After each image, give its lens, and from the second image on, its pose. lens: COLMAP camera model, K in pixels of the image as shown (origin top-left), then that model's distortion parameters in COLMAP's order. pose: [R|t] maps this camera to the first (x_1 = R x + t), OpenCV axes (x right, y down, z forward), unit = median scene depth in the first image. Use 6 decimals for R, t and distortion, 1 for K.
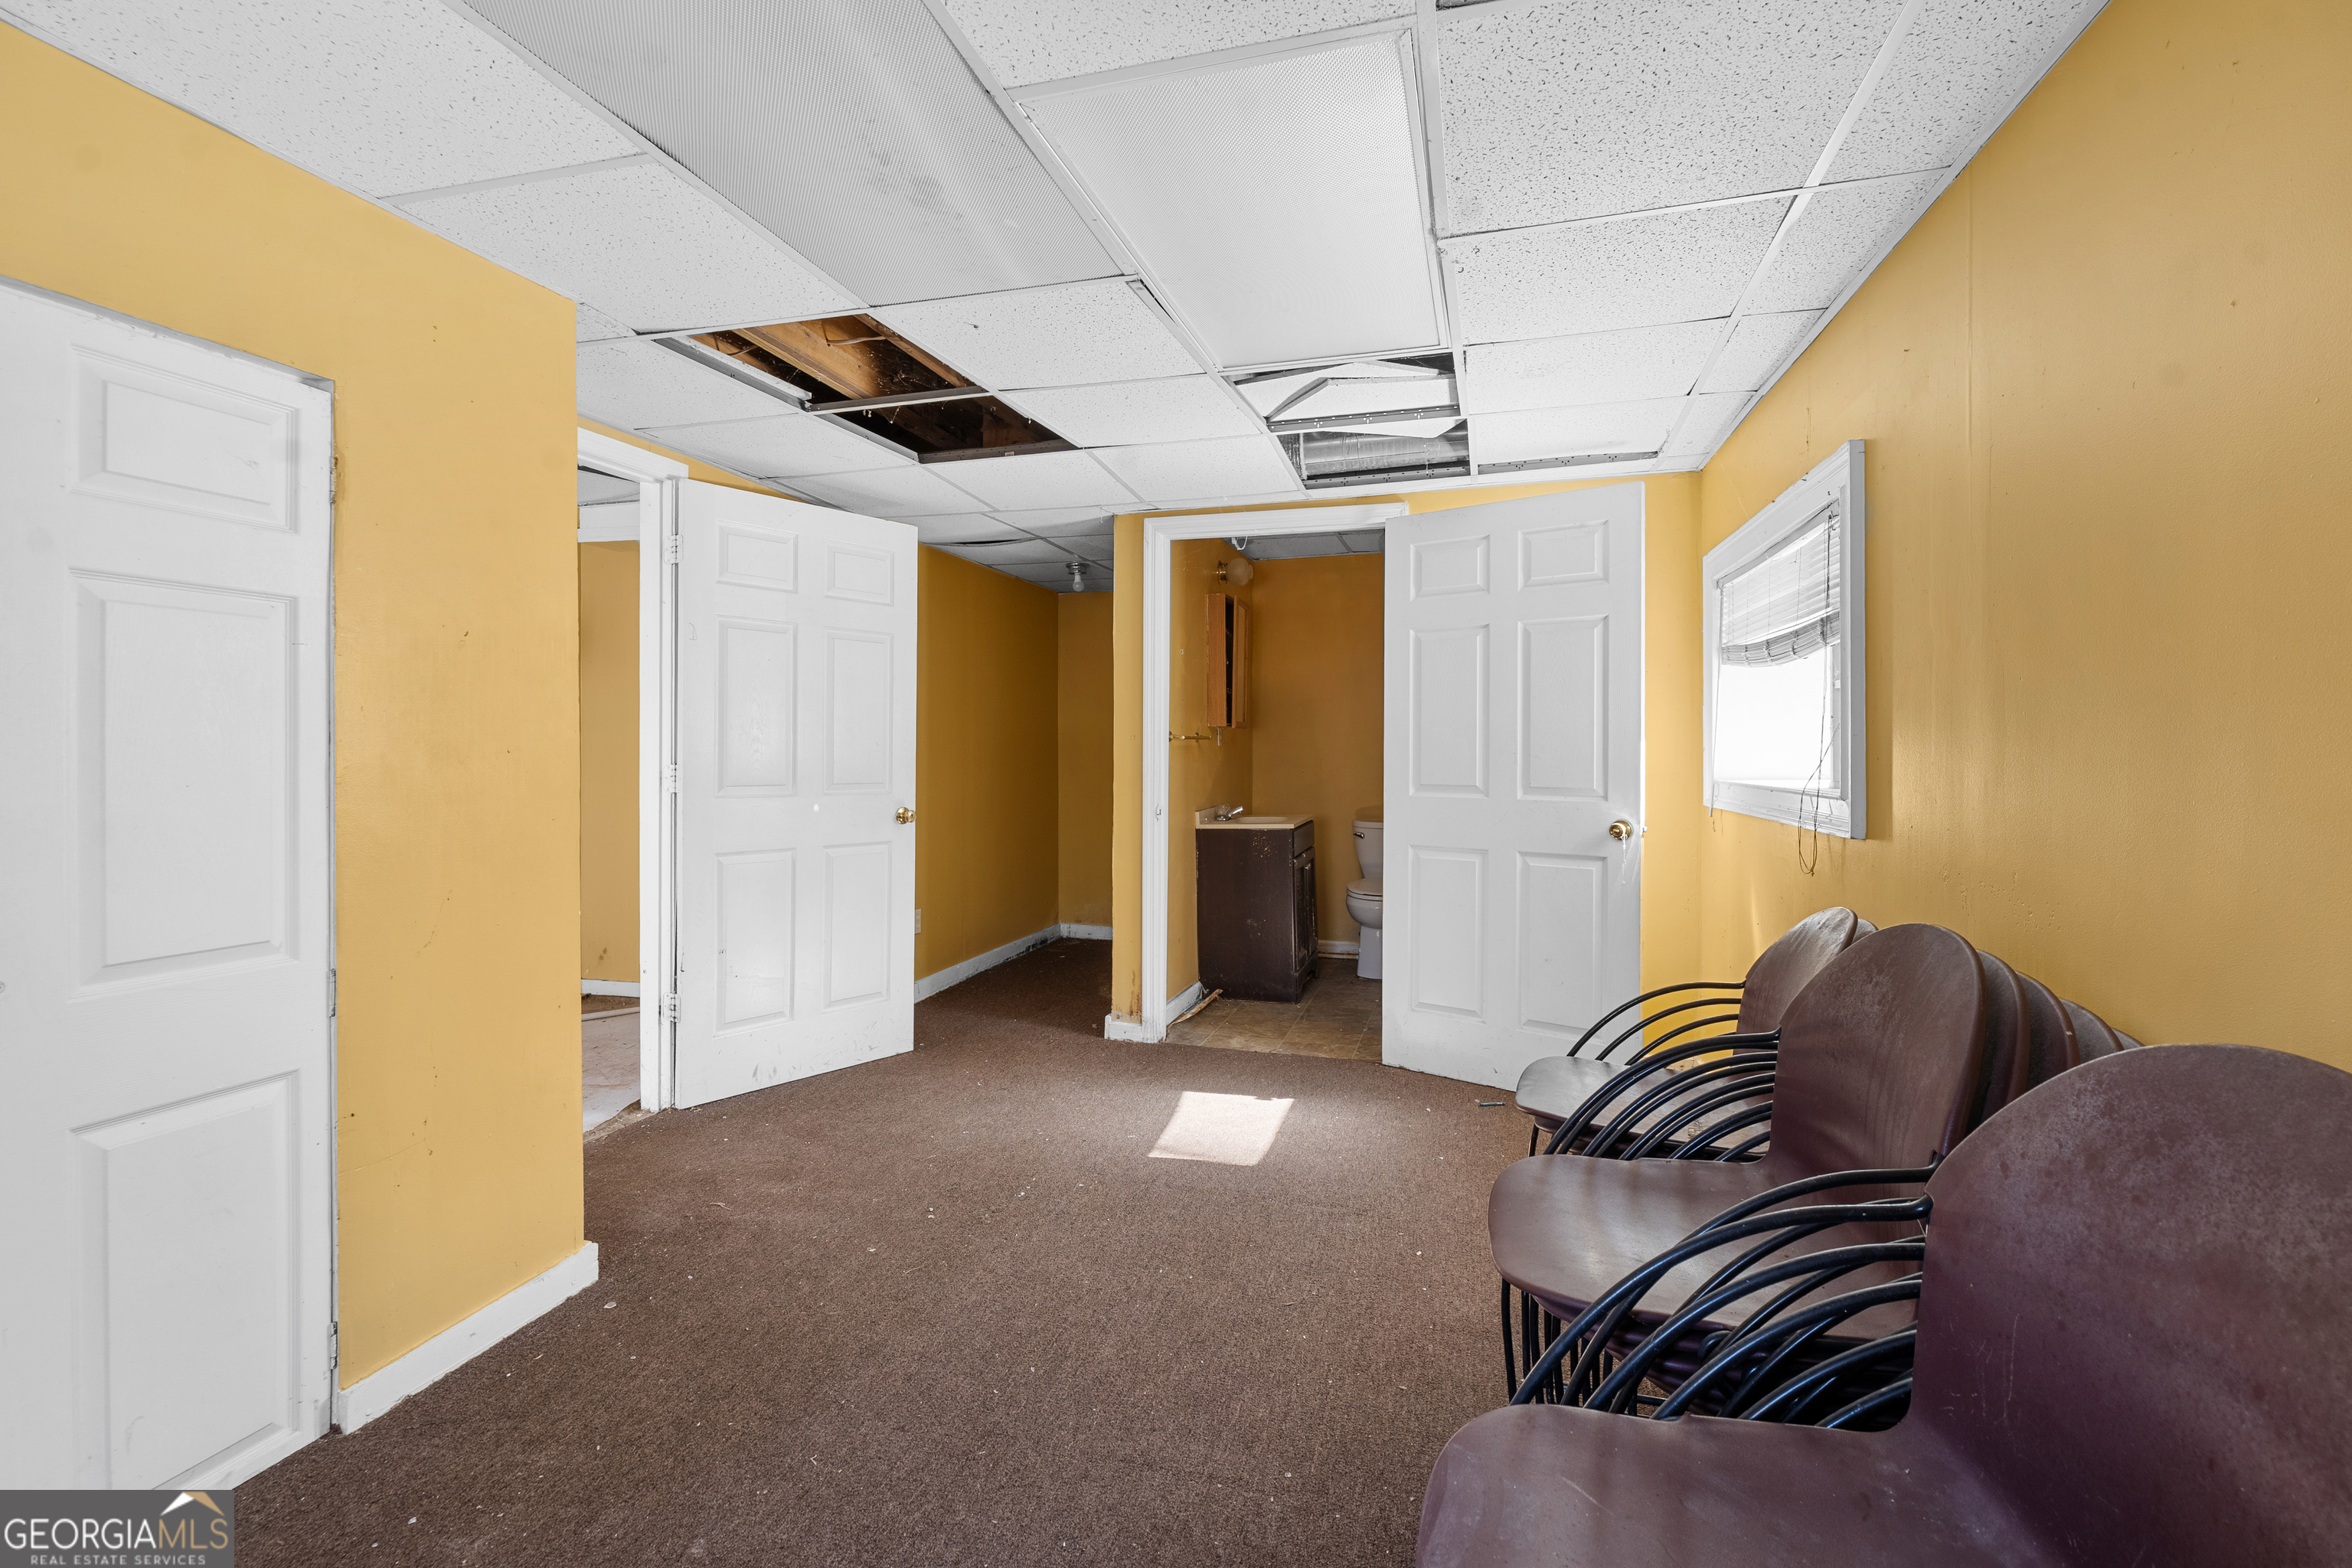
lens RADIAL K [[1015.0, 0, 1180.4], [0, 1015.0, 759.9], [0, 0, 1]] dist [0.000171, 0.000148]
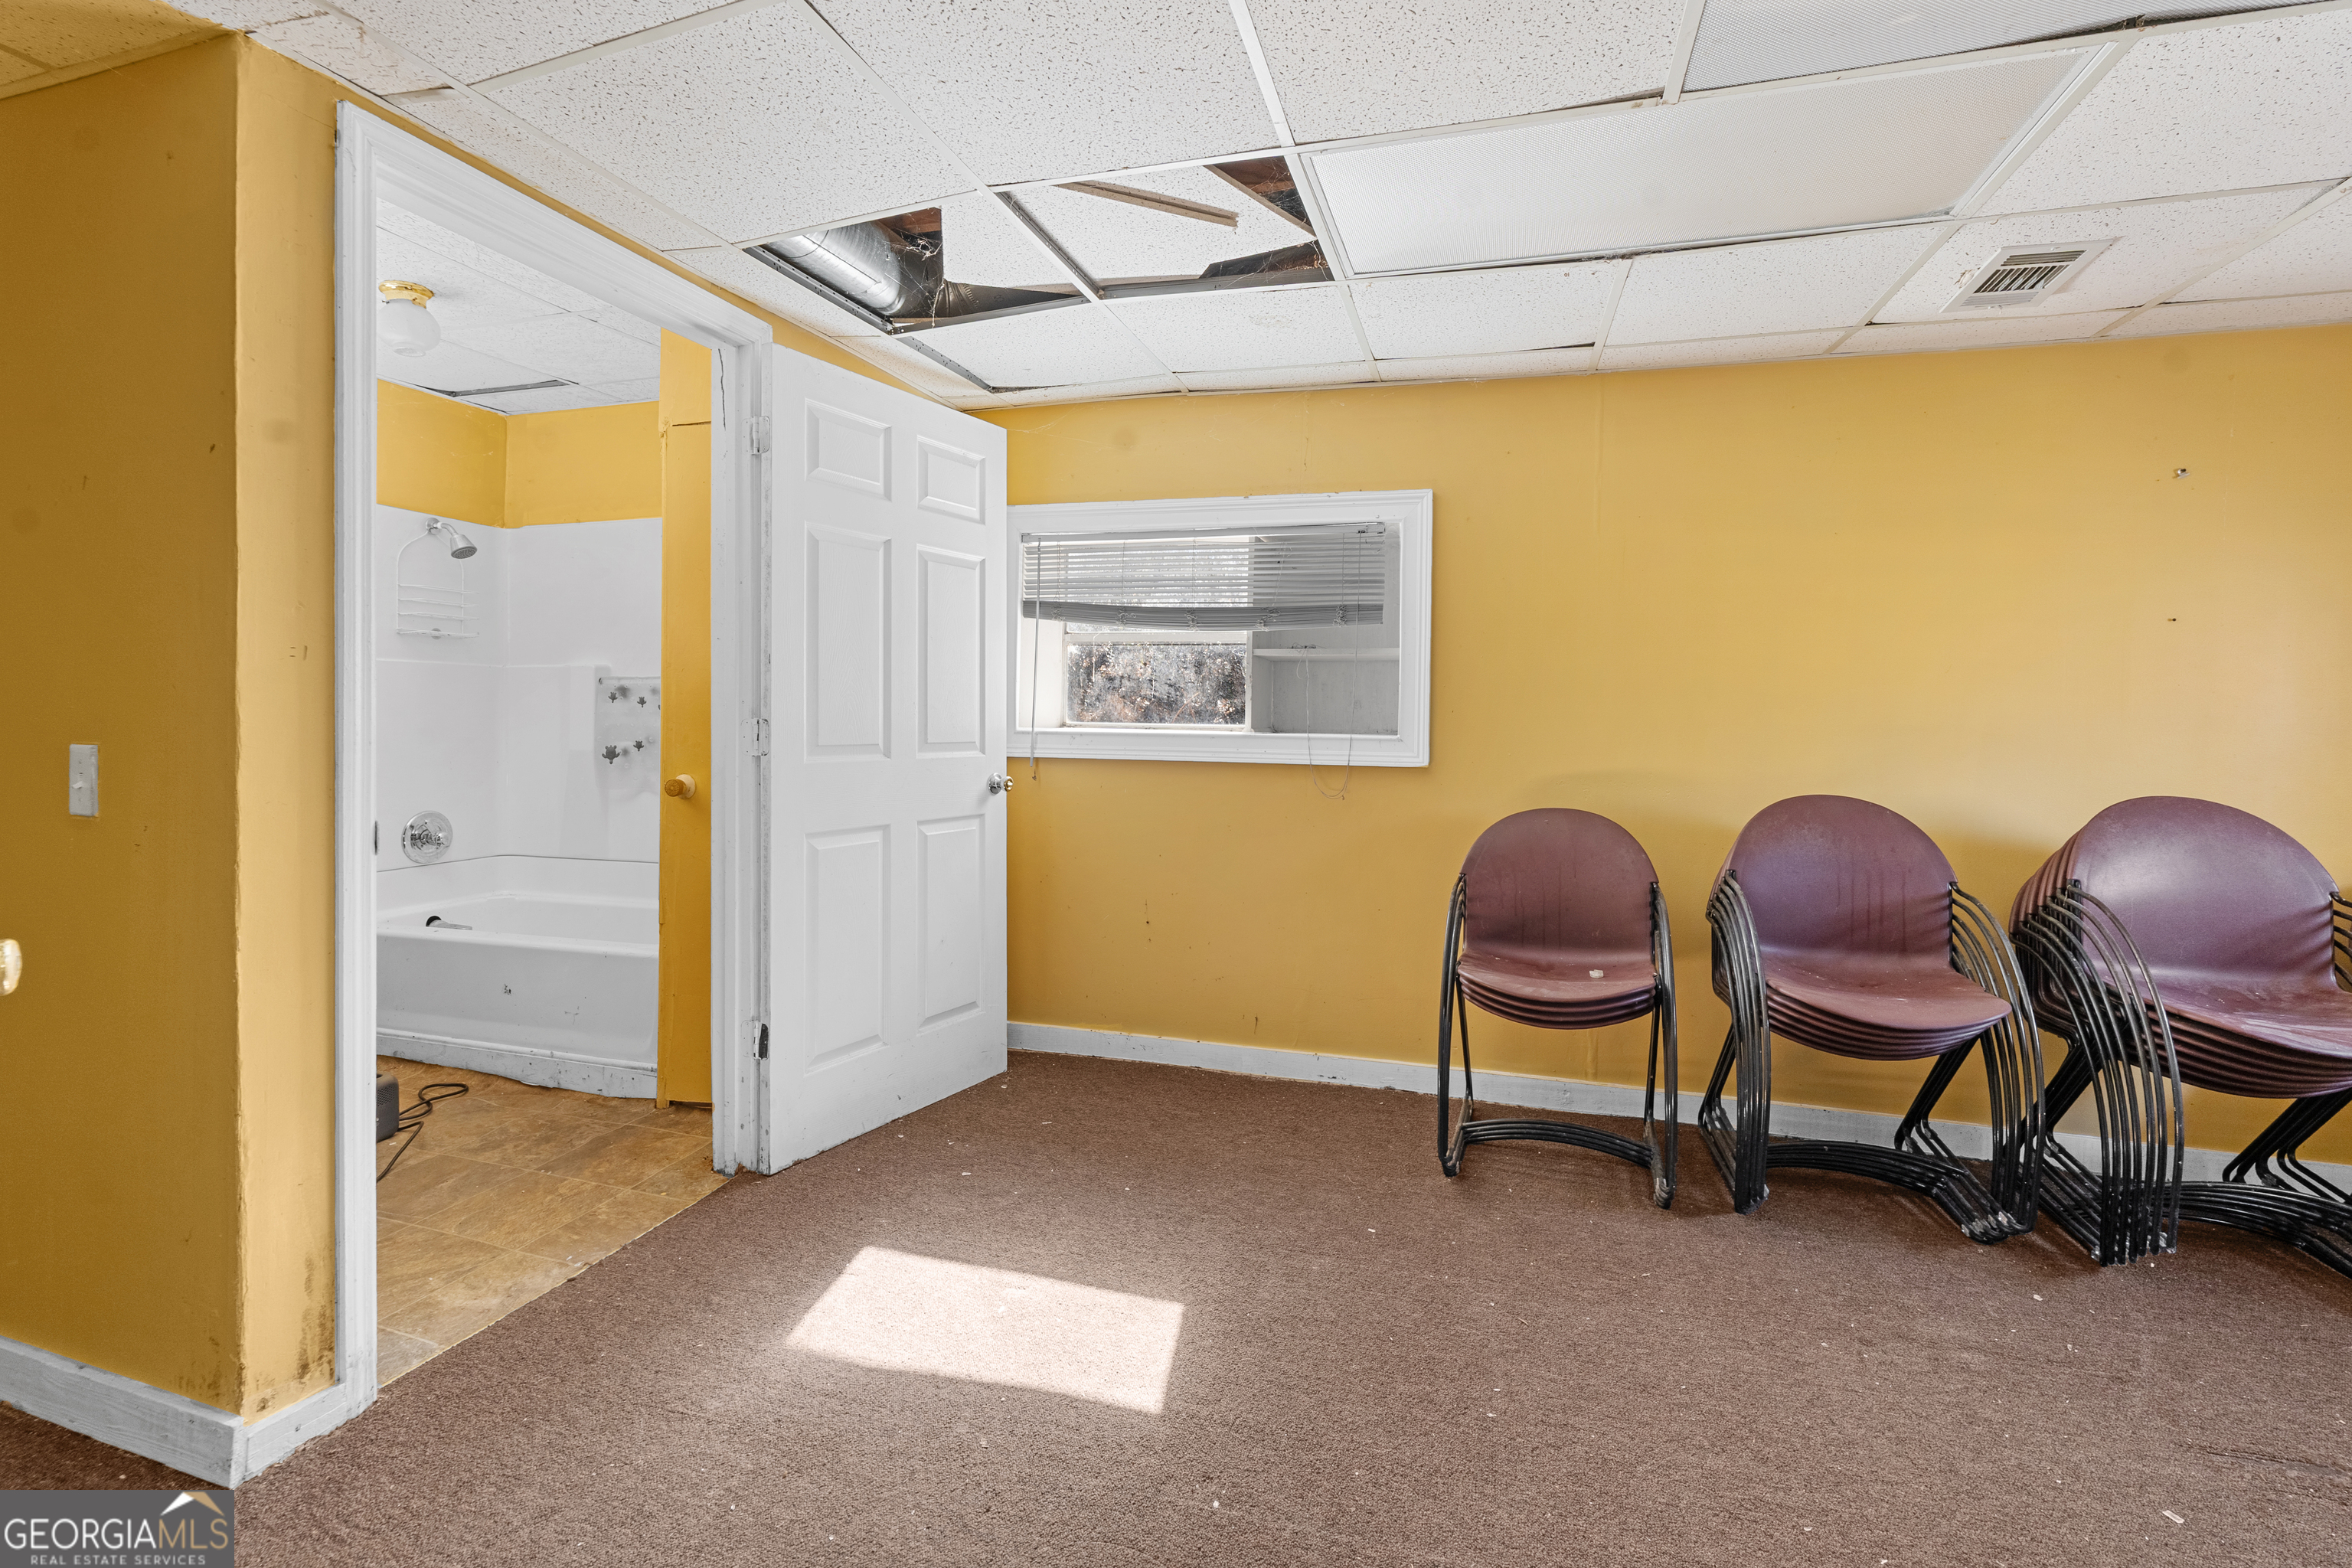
lens RADIAL K [[1079.7, 0, 1158.5], [0, 1079.7, 713.7], [0, 0, 1]] dist [-0.001576, 0.000159]
pose [[0.048575, -0.009712, 0.998772, -0.591415], [-0.004789, 0.999939, 0.009956, -0.006317], [-0.998808, -0.005266, 0.048525, 0.886242]]
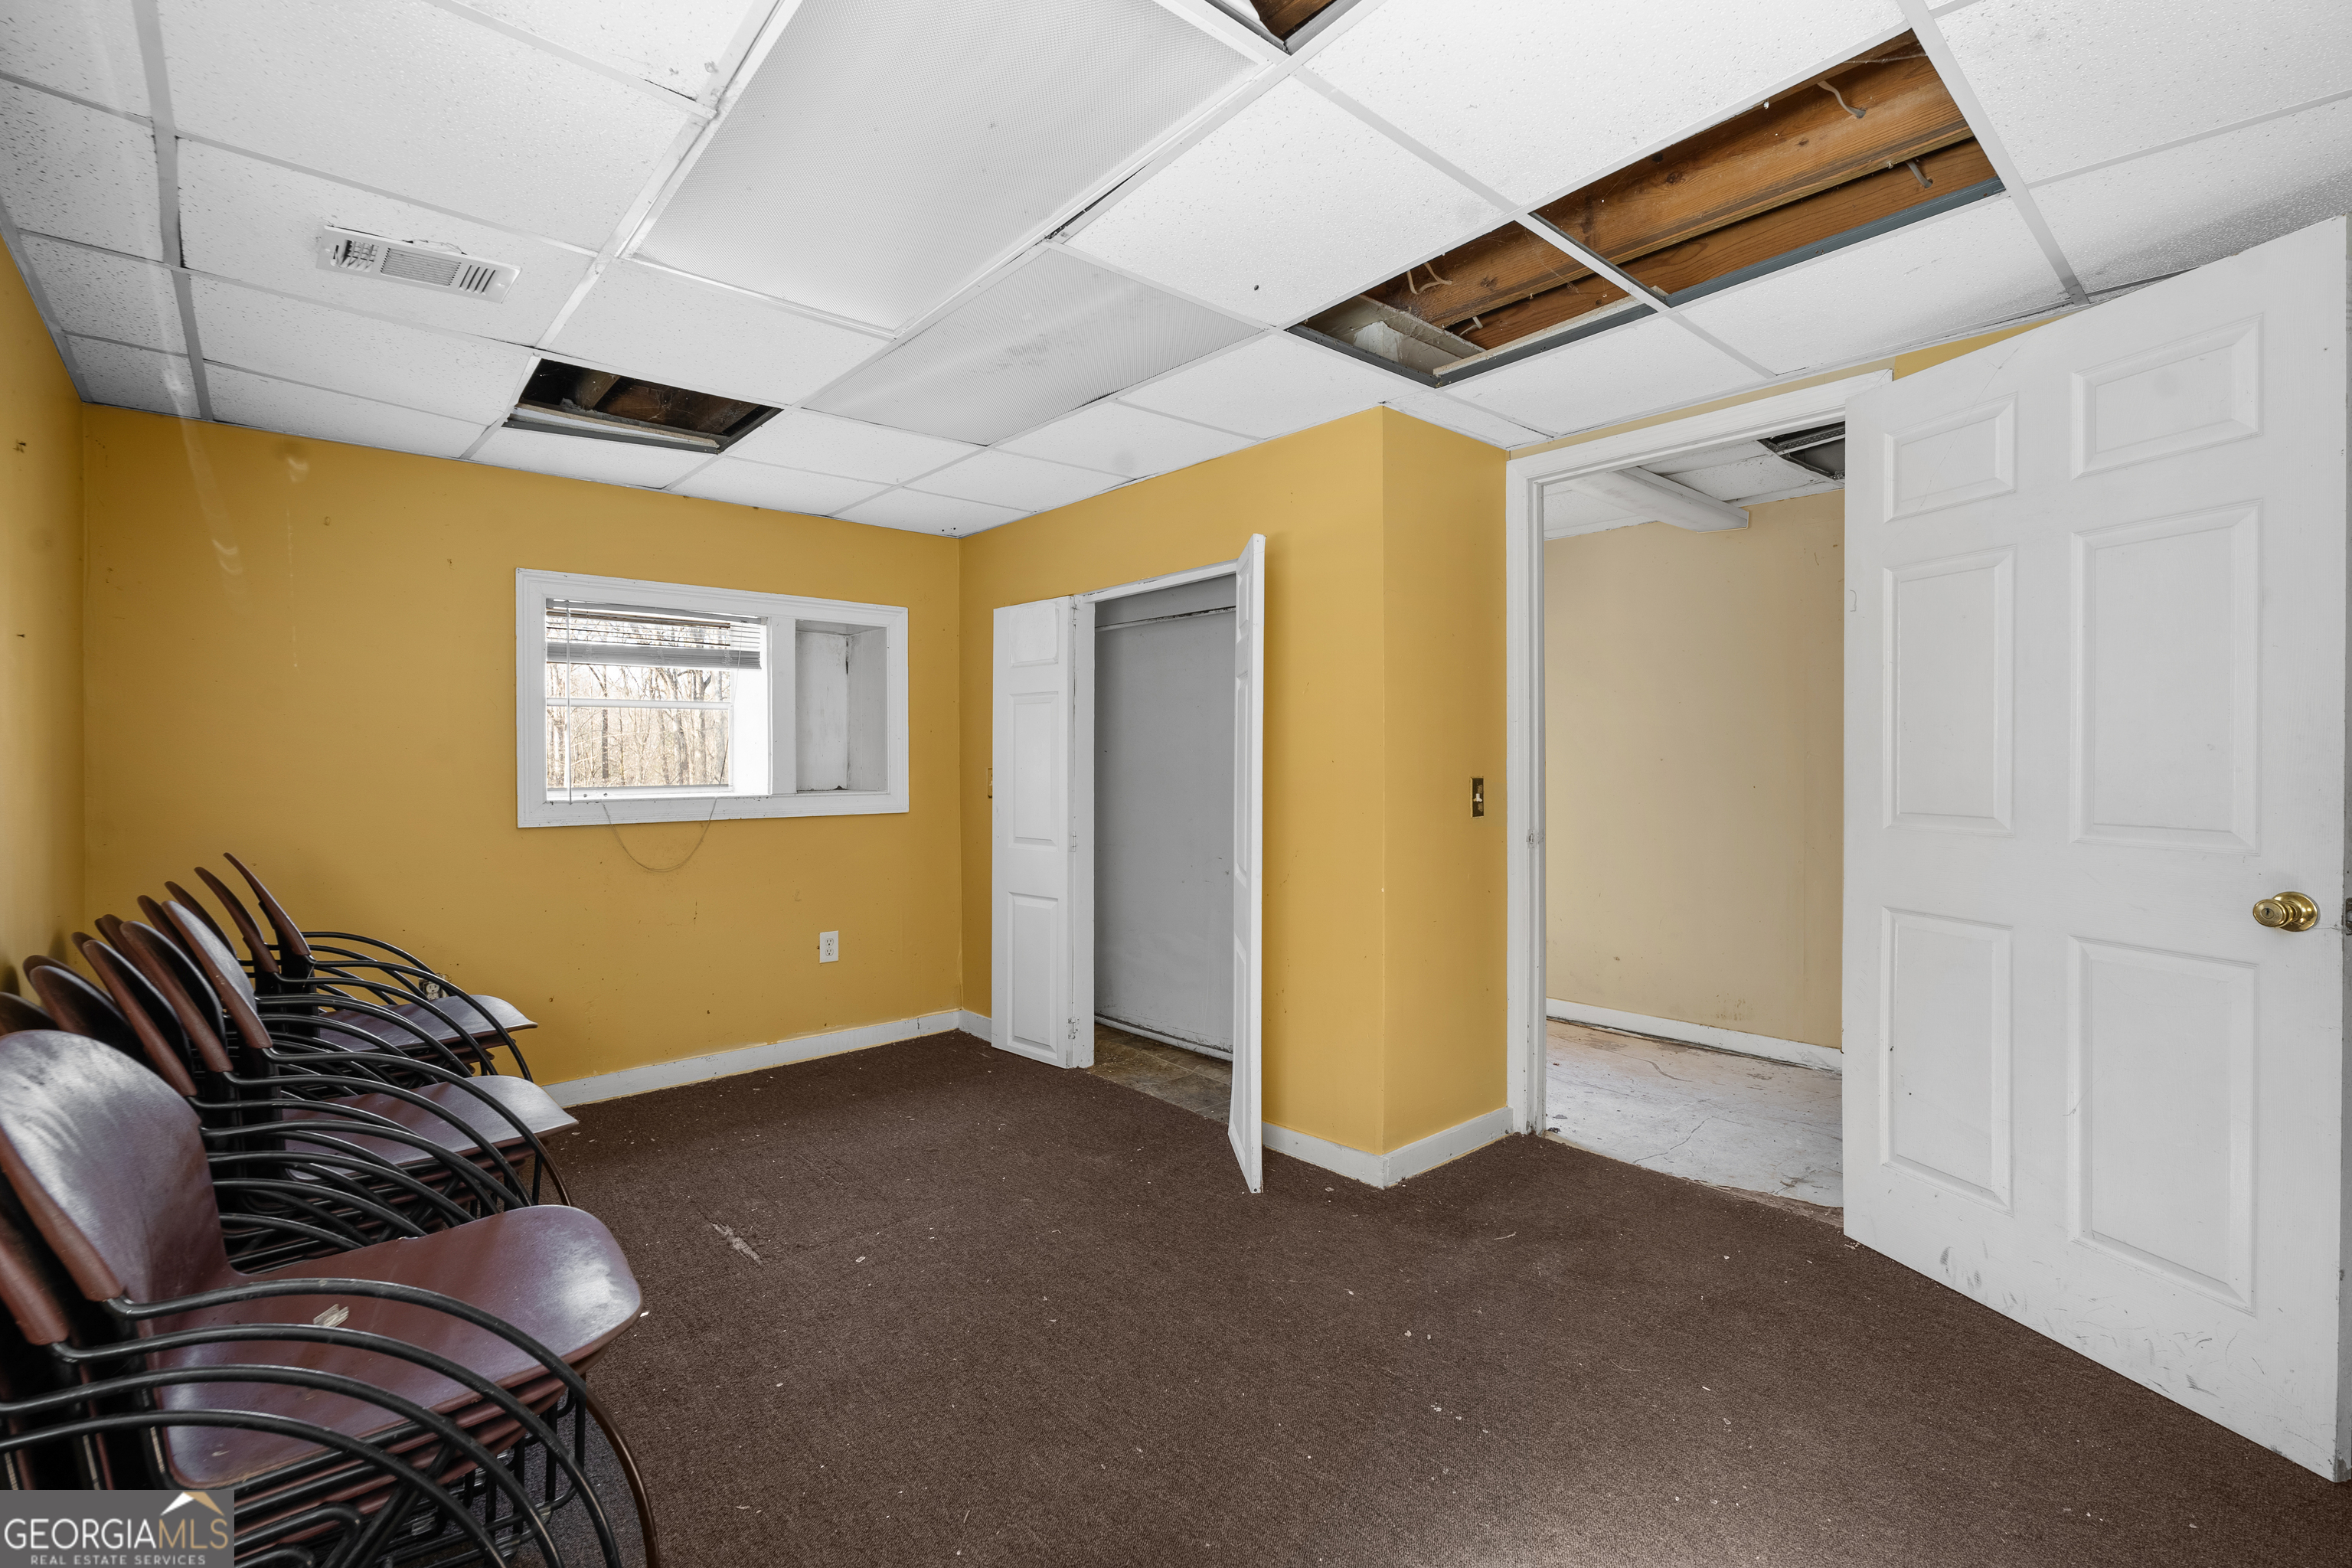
lens RADIAL K [[1050.9, 0, 1172.9], [0, 1050.9, 757.7], [0, 0, 1]] dist [-0.015258, 0.000087]
pose [[-0.548187, -0.004841, -0.836342, 0.453618], [-0.003904, 0.999987, -0.003229, -0.005795], [0.836347, 0.001495, -0.548199, 1.062211]]
